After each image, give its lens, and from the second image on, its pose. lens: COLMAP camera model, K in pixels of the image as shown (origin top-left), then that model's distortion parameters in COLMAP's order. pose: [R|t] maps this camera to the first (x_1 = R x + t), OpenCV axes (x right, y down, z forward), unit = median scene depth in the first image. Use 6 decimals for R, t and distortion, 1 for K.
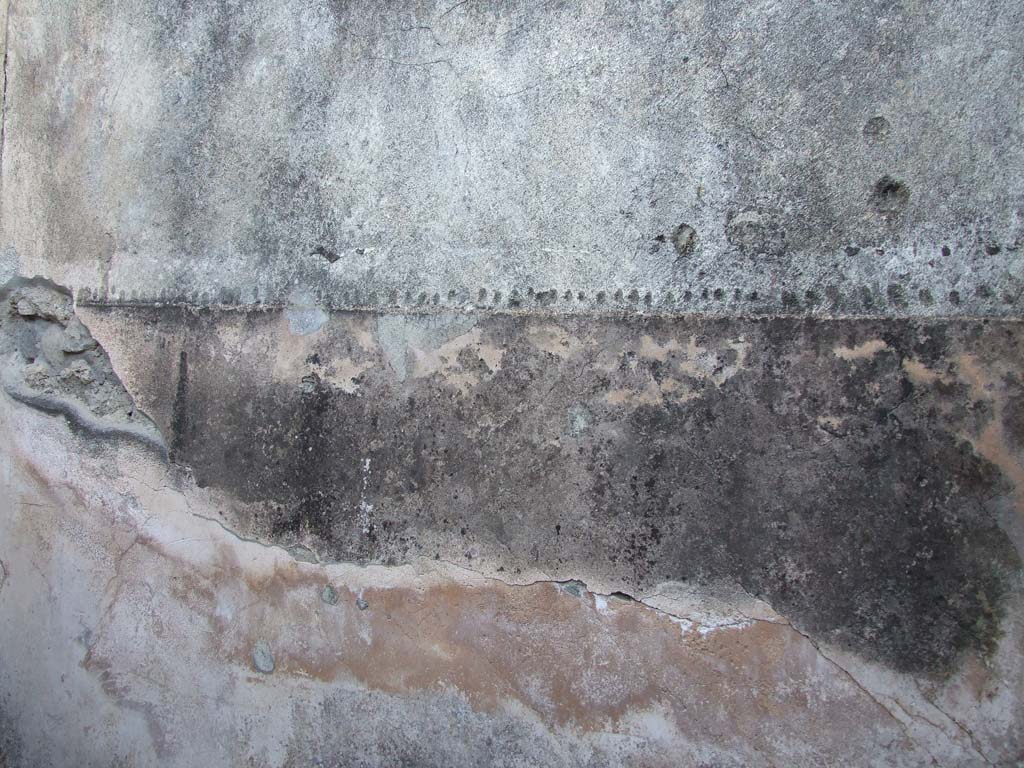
lens RADIAL K [[830.9, 0, 514.4], [0, 830.9, 367.0], [0, 0, 1]] dist [-0.061554, 0.056666]
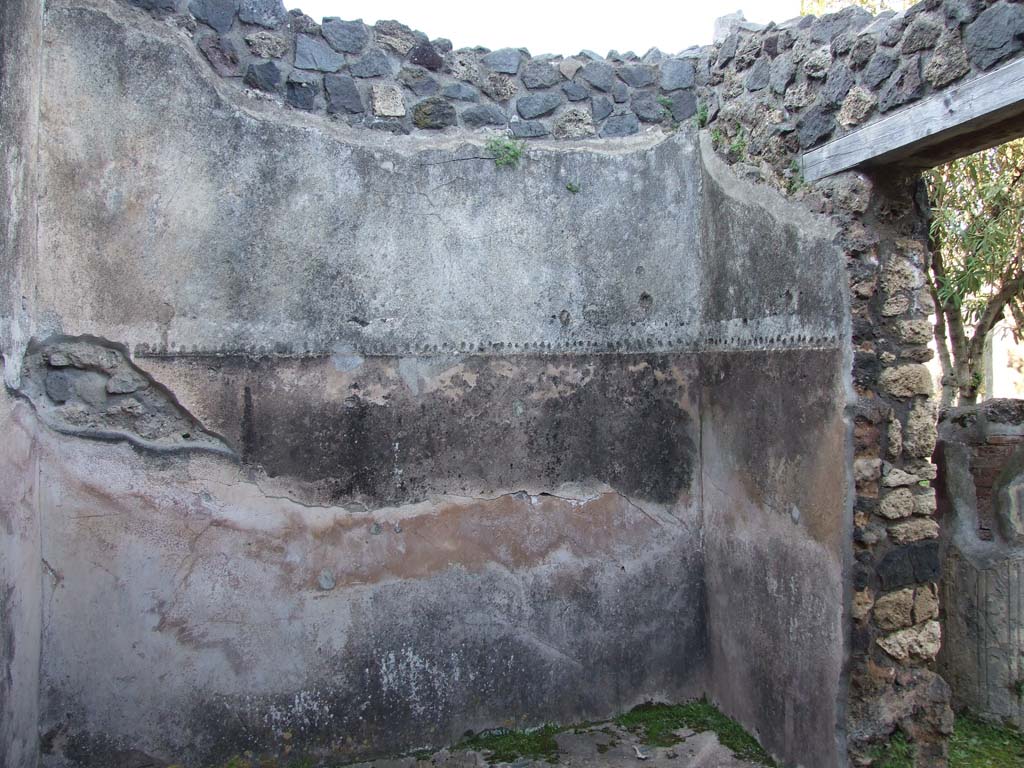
lens RADIAL K [[830.9, 0, 514.4], [0, 830.9, 367.0], [0, 0, 1]] dist [-0.061554, 0.056666]
pose [[0.779955, -0.042258, 0.624407, -1.022938], [0.053214, 0.998583, 0.001111, -0.032639], [-0.623569, 0.032361, 0.781098, -0.468336]]
